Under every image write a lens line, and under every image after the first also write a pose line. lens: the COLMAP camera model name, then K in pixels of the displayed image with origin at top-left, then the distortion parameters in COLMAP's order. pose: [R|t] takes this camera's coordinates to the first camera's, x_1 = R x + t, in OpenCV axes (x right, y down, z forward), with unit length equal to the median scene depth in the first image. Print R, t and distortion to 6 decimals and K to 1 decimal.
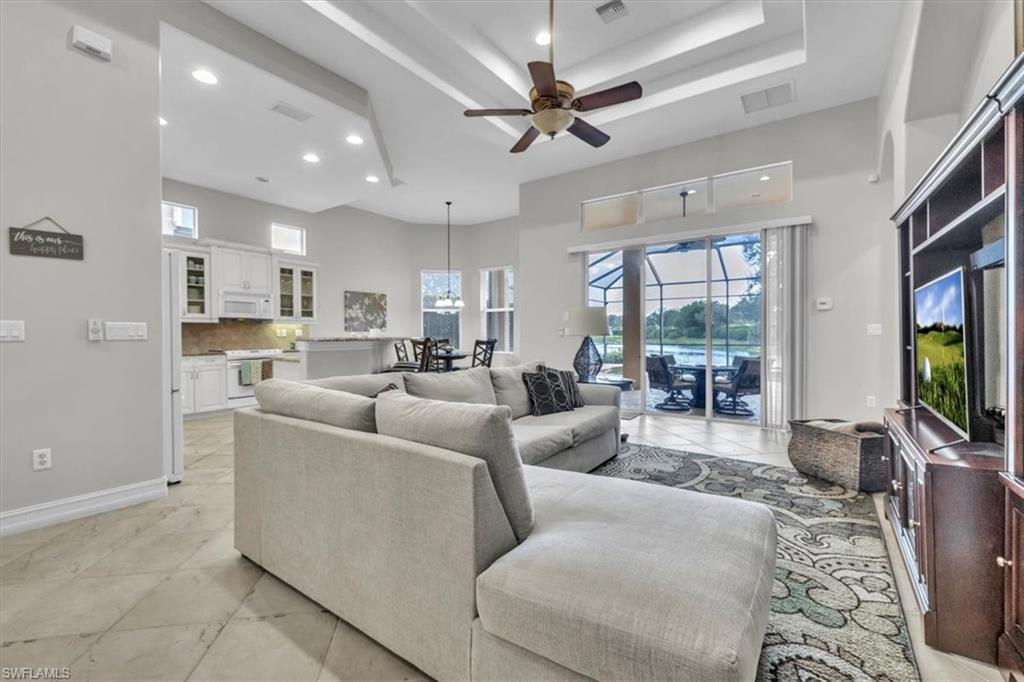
lens RADIAL K [[431.9, 0, 508.6], [0, 431.9, 335.8], [0, 0, 1]] dist [-0.003460, 0.001449]
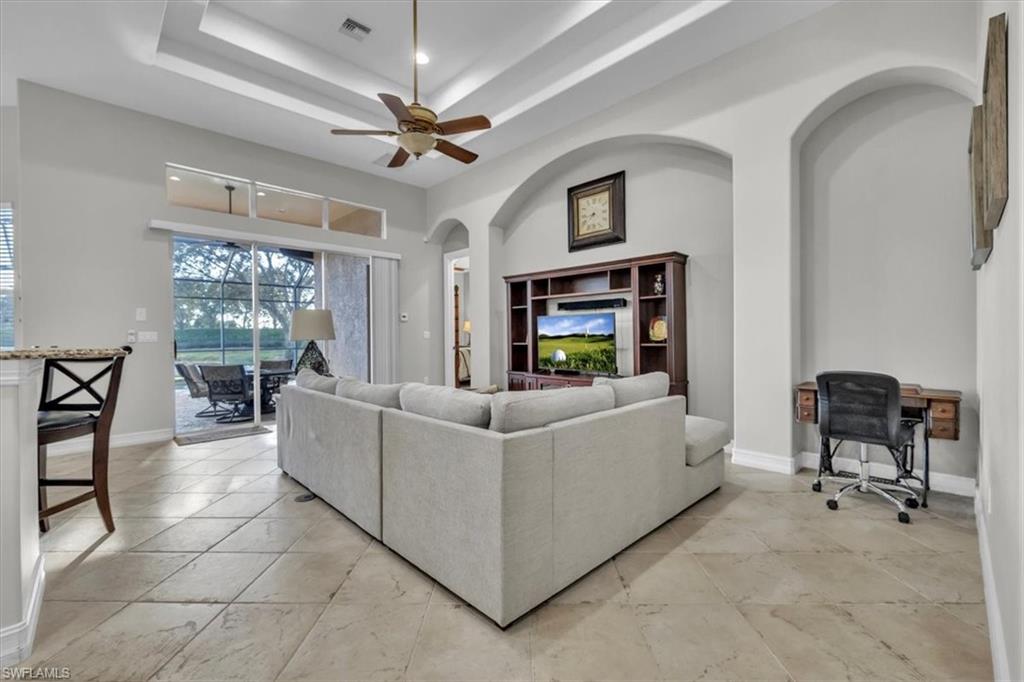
lens RADIAL K [[431.9, 0, 507.7], [0, 431.9, 342.6], [0, 0, 1]] dist [-0.003460, 0.001449]
pose [[0.182701, -0.016254, 0.983034, -0.639409], [0.009372, 0.999847, 0.014790, -0.006963], [-0.983124, 0.006511, 0.182825, 0.398943]]
